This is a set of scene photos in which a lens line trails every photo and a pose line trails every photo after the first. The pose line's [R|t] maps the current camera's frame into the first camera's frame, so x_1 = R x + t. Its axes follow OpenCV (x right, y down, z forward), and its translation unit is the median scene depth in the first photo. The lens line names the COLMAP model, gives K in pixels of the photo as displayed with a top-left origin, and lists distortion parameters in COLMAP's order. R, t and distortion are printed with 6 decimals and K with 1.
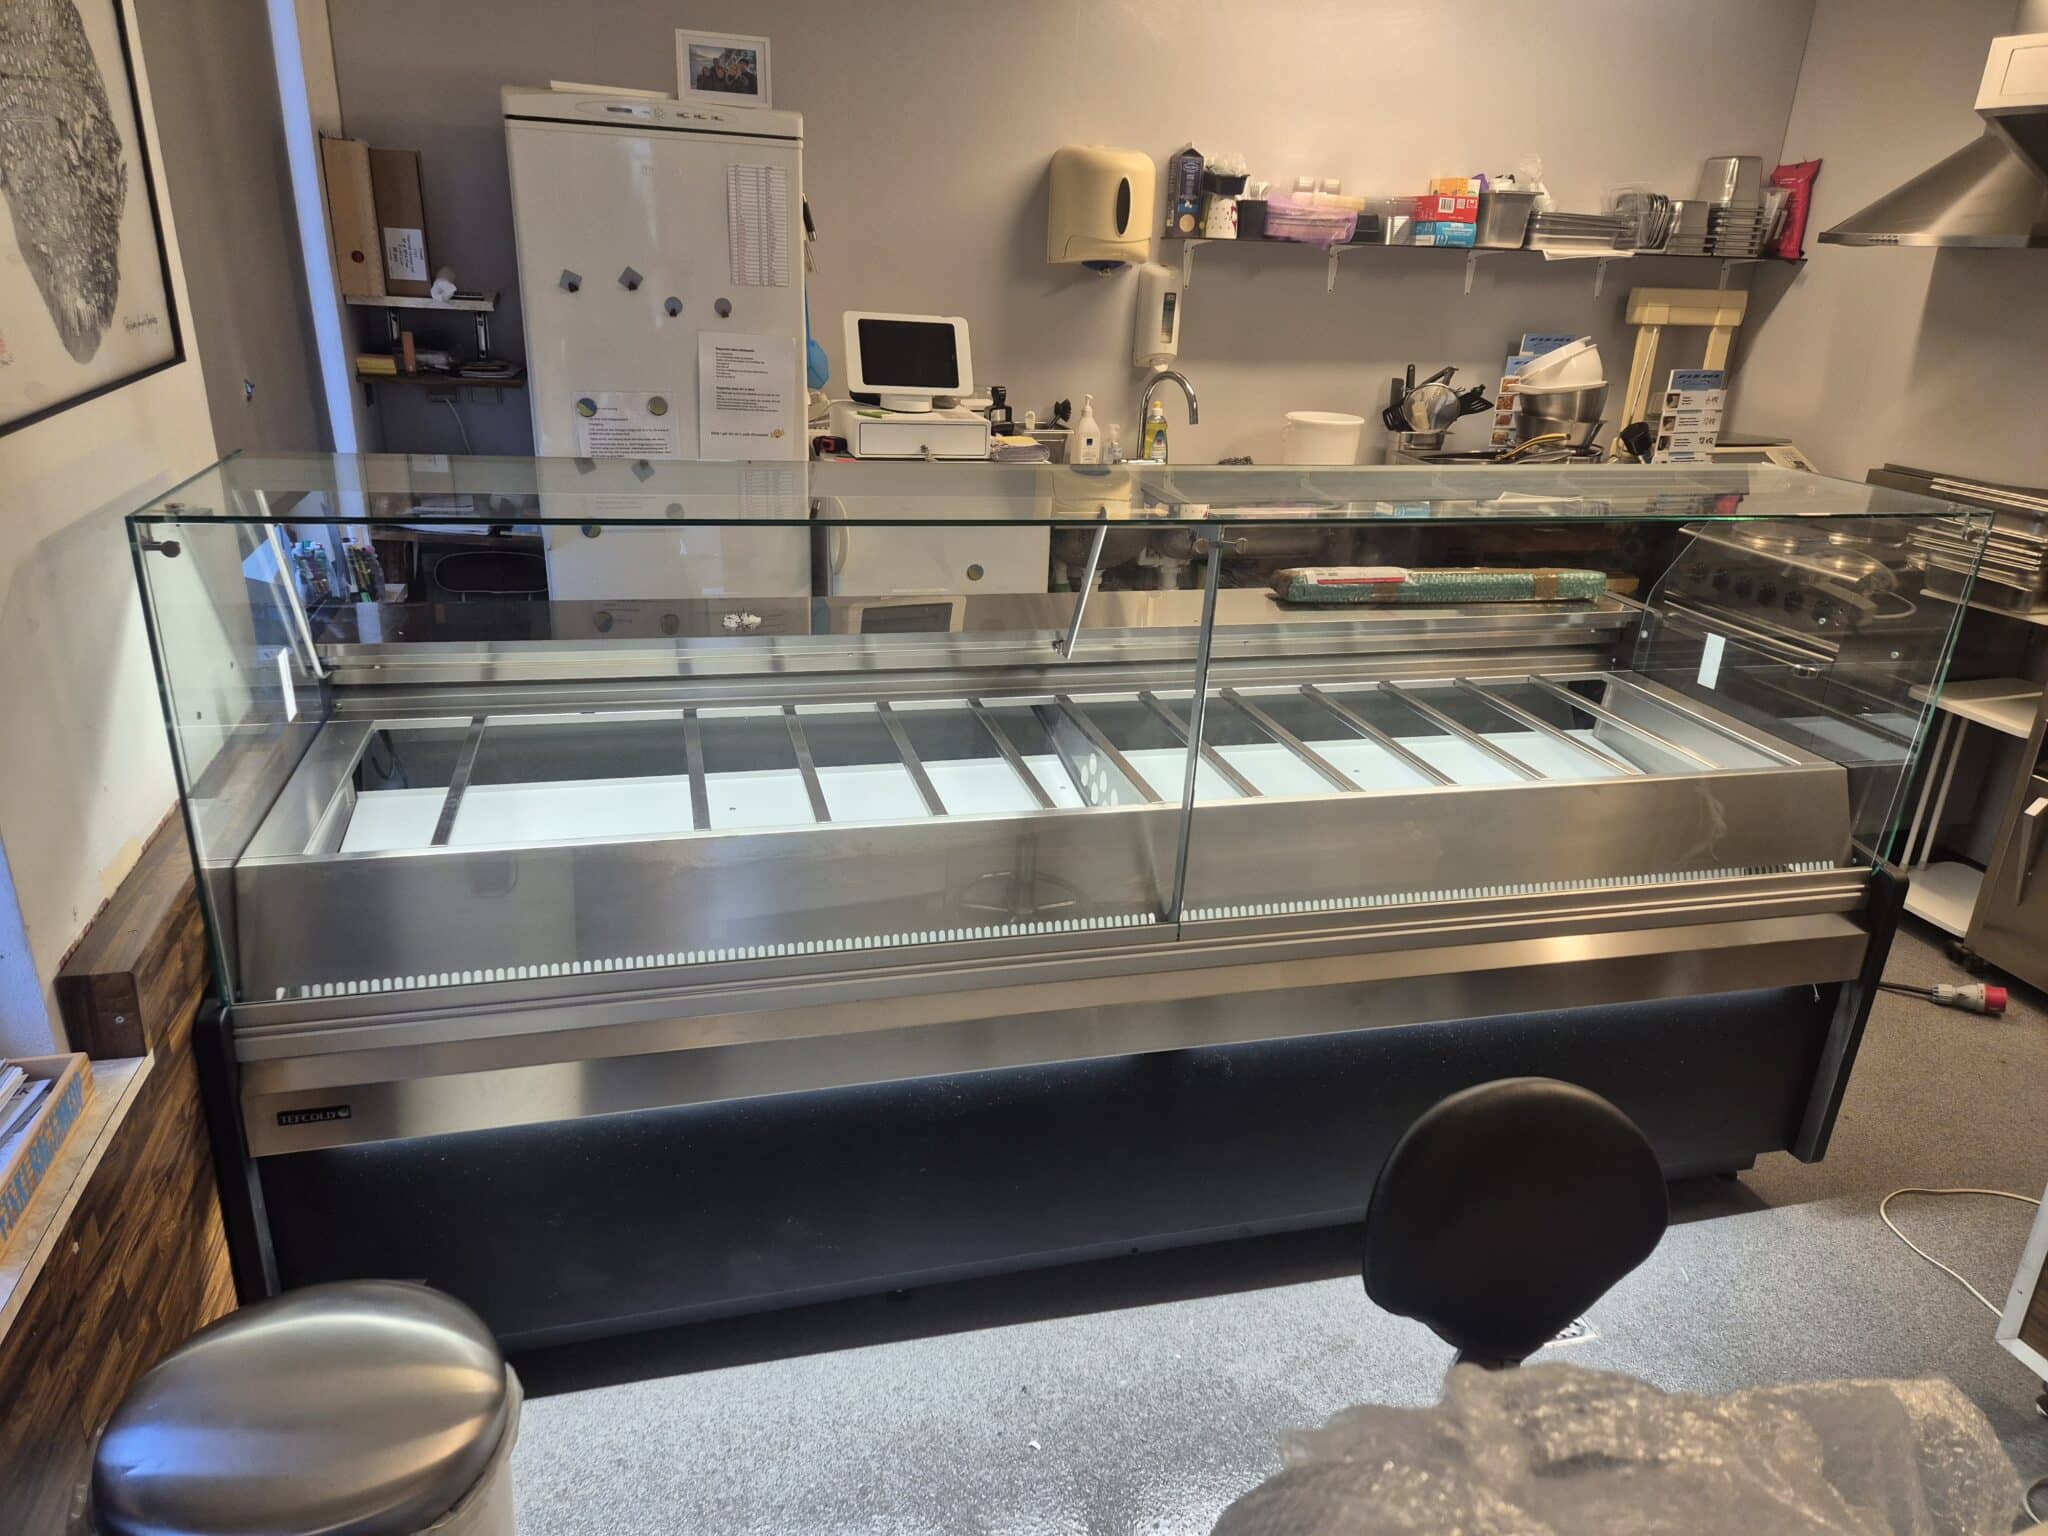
lens RADIAL K [[1382.9, 0, 1024.1], [0, 1382.9, 780.9], [0, 0, 1]] dist [0.081898, -0.073961]
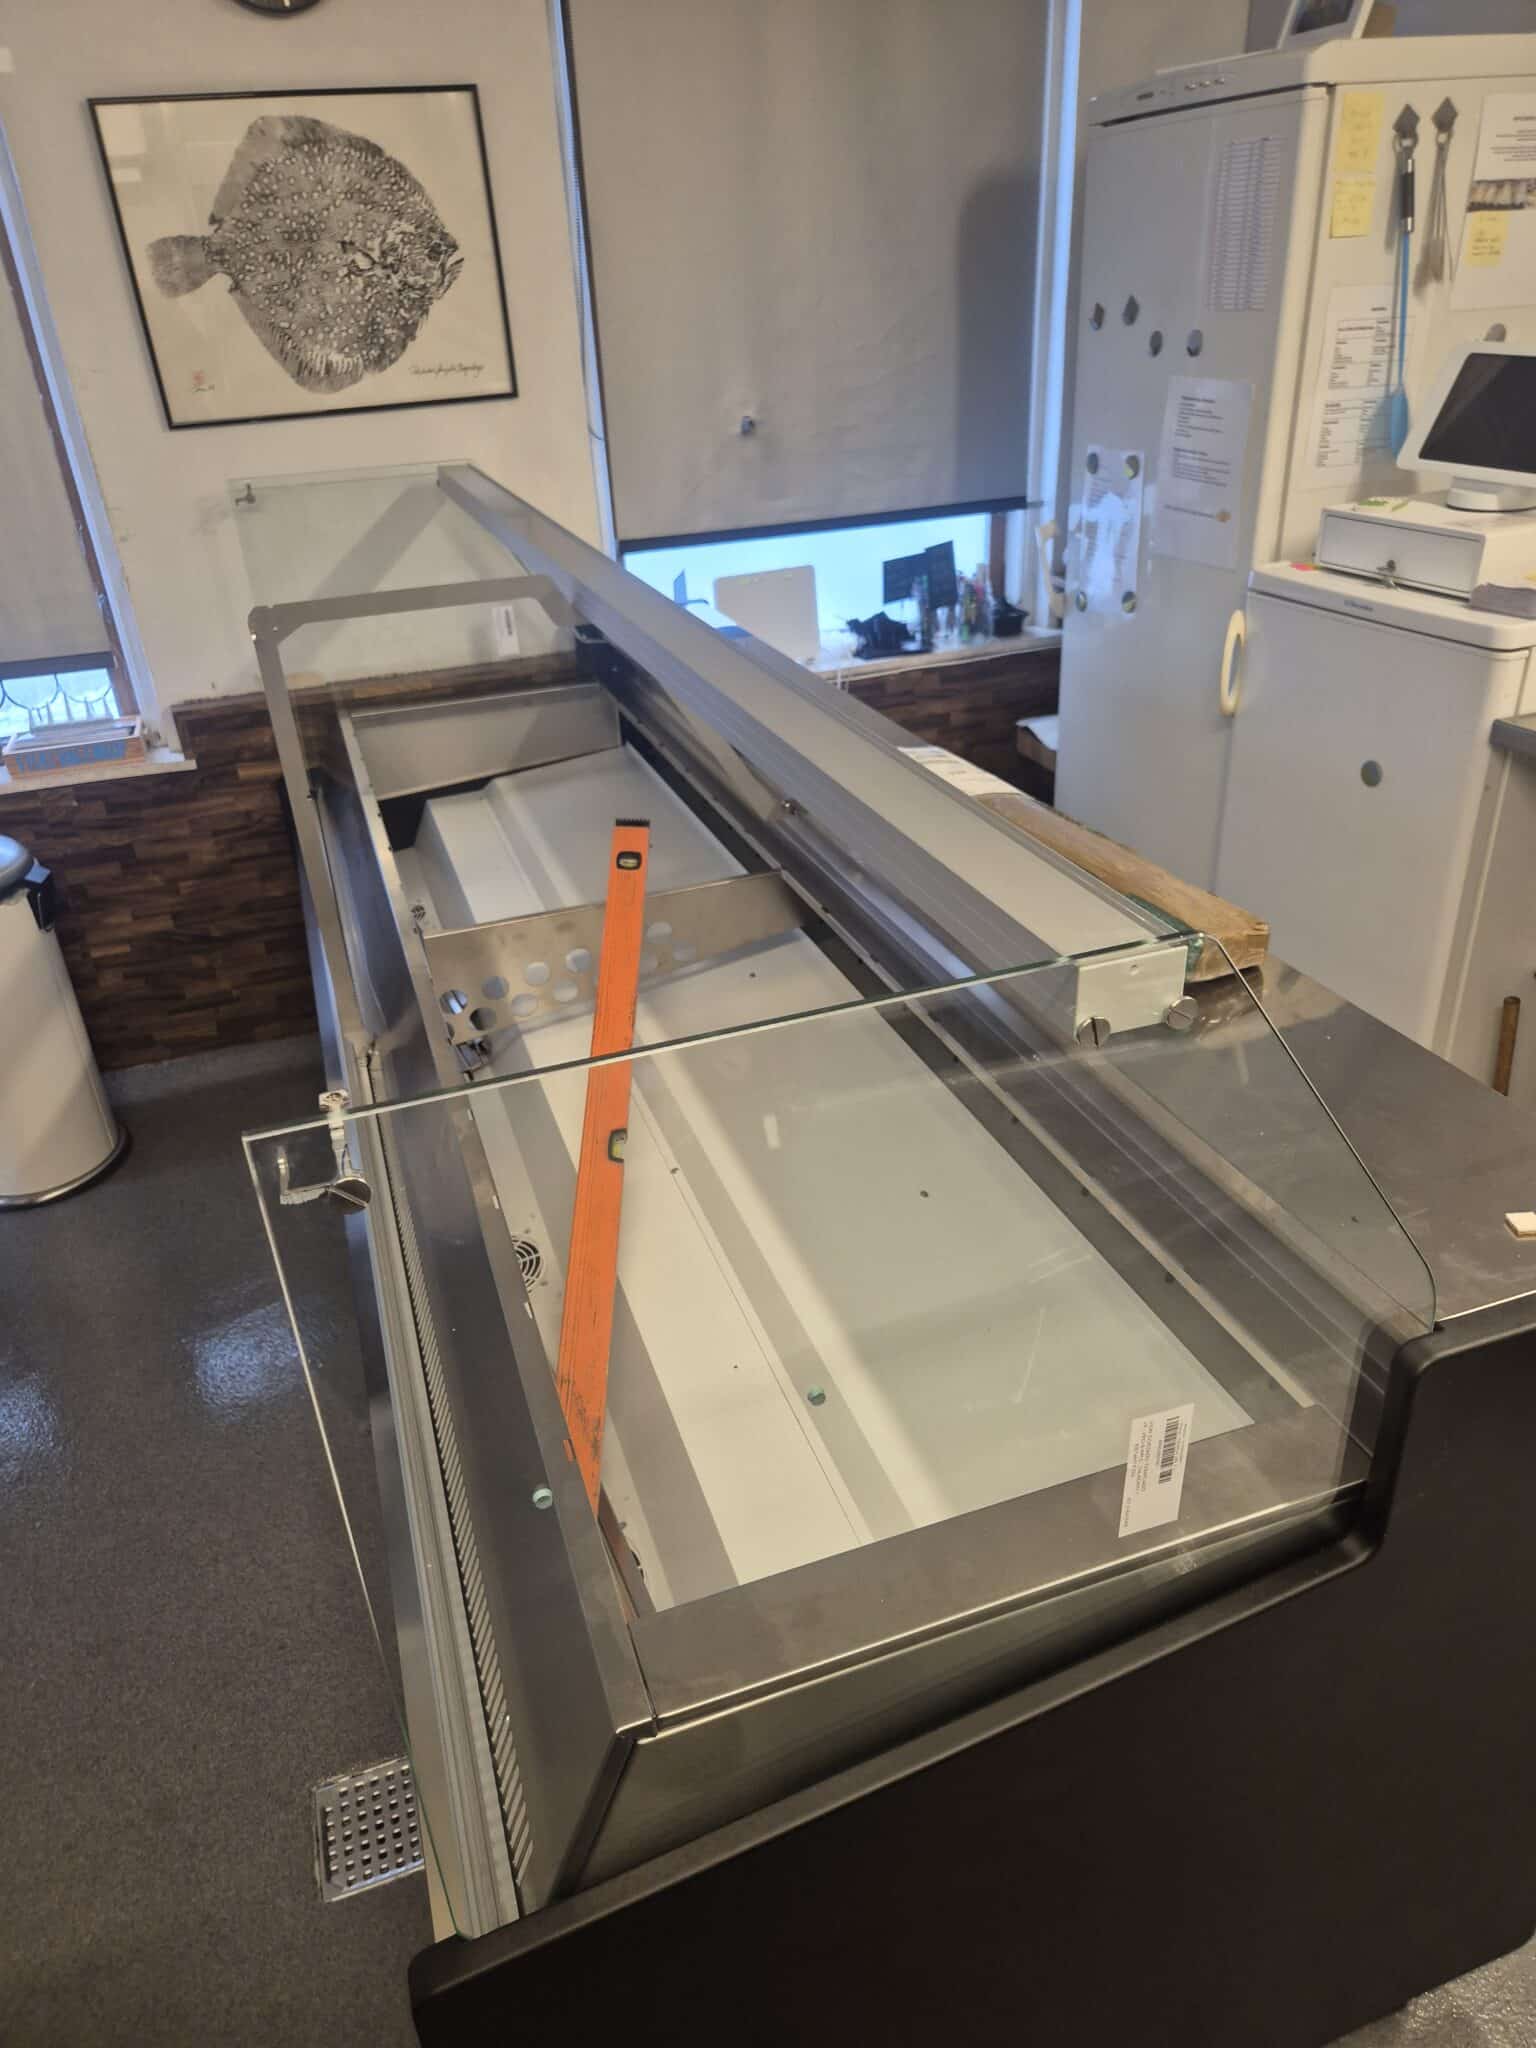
lens RADIAL K [[1382.9, 0, 759.8], [0, 1382.9, 1025.1], [0, 0, 1]] dist [0.081898, -0.073961]
pose [[0.060326, 0.429104, -0.901238, 0.571768], [-0.302452, 0.868296, 0.393174, -0.218349], [0.951254, 0.248863, 0.182164, 0.647218]]
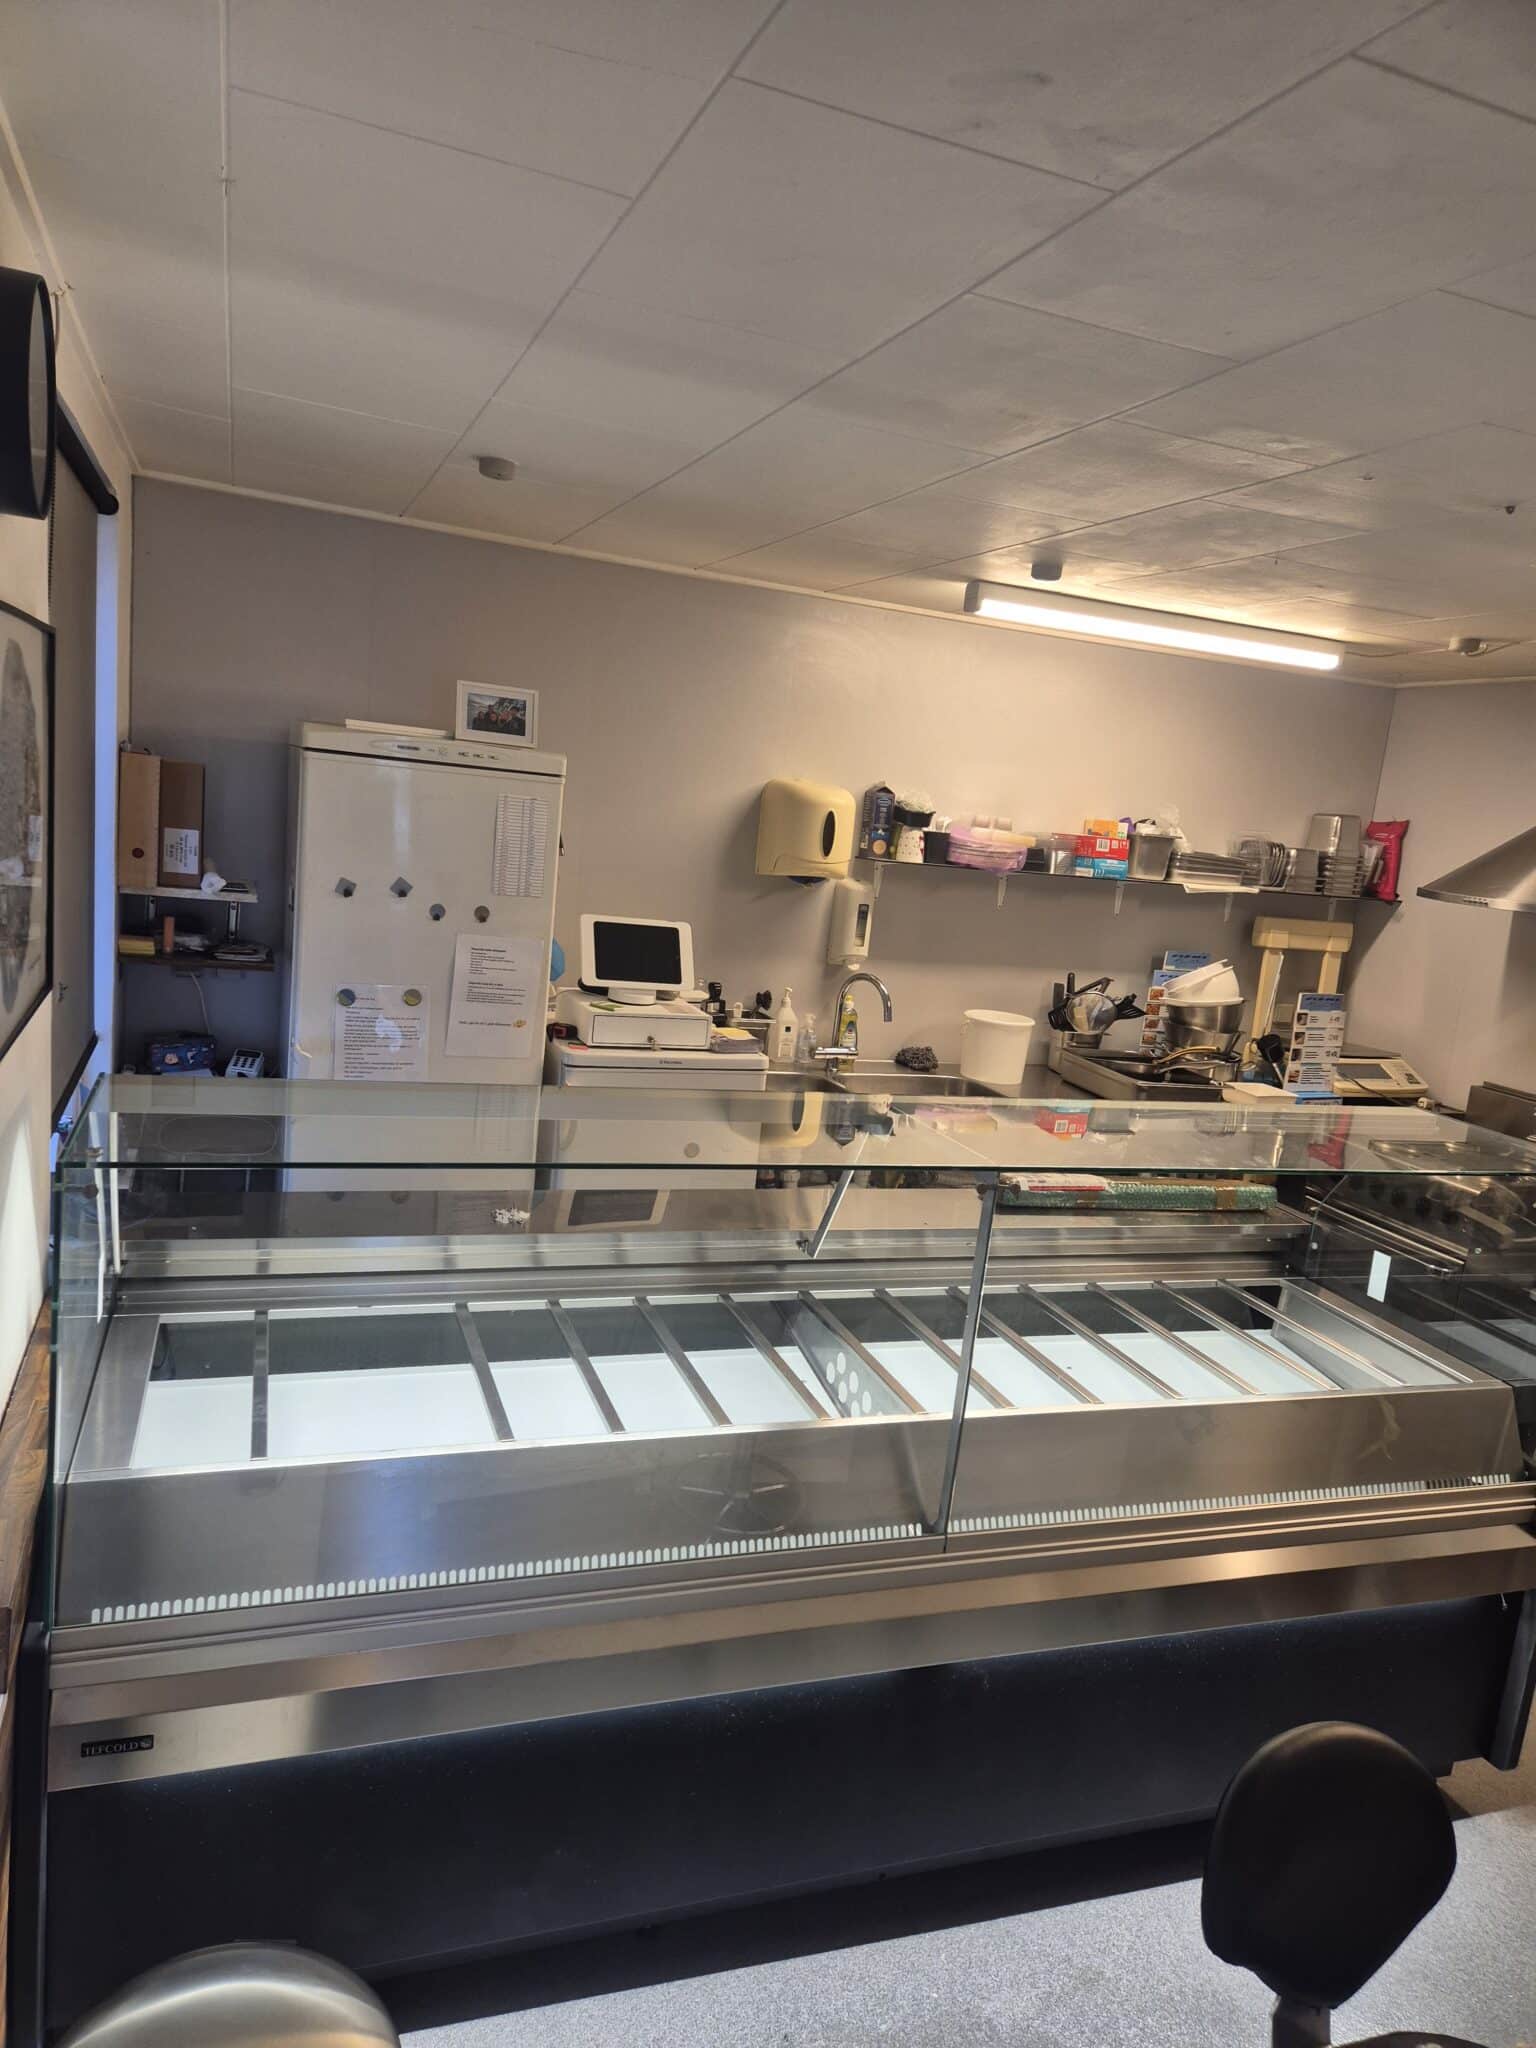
lens RADIAL K [[1382.9, 0, 759.8], [0, 1382.9, 1025.1], [0, 0, 1]] dist [0.081898, -0.073961]
pose [[0.995101, 0.041800, 0.089597, -0.082506], [-0.023264, 0.979779, -0.198724, -0.037086], [-0.096092, 0.195666, 0.975951, -0.060112]]
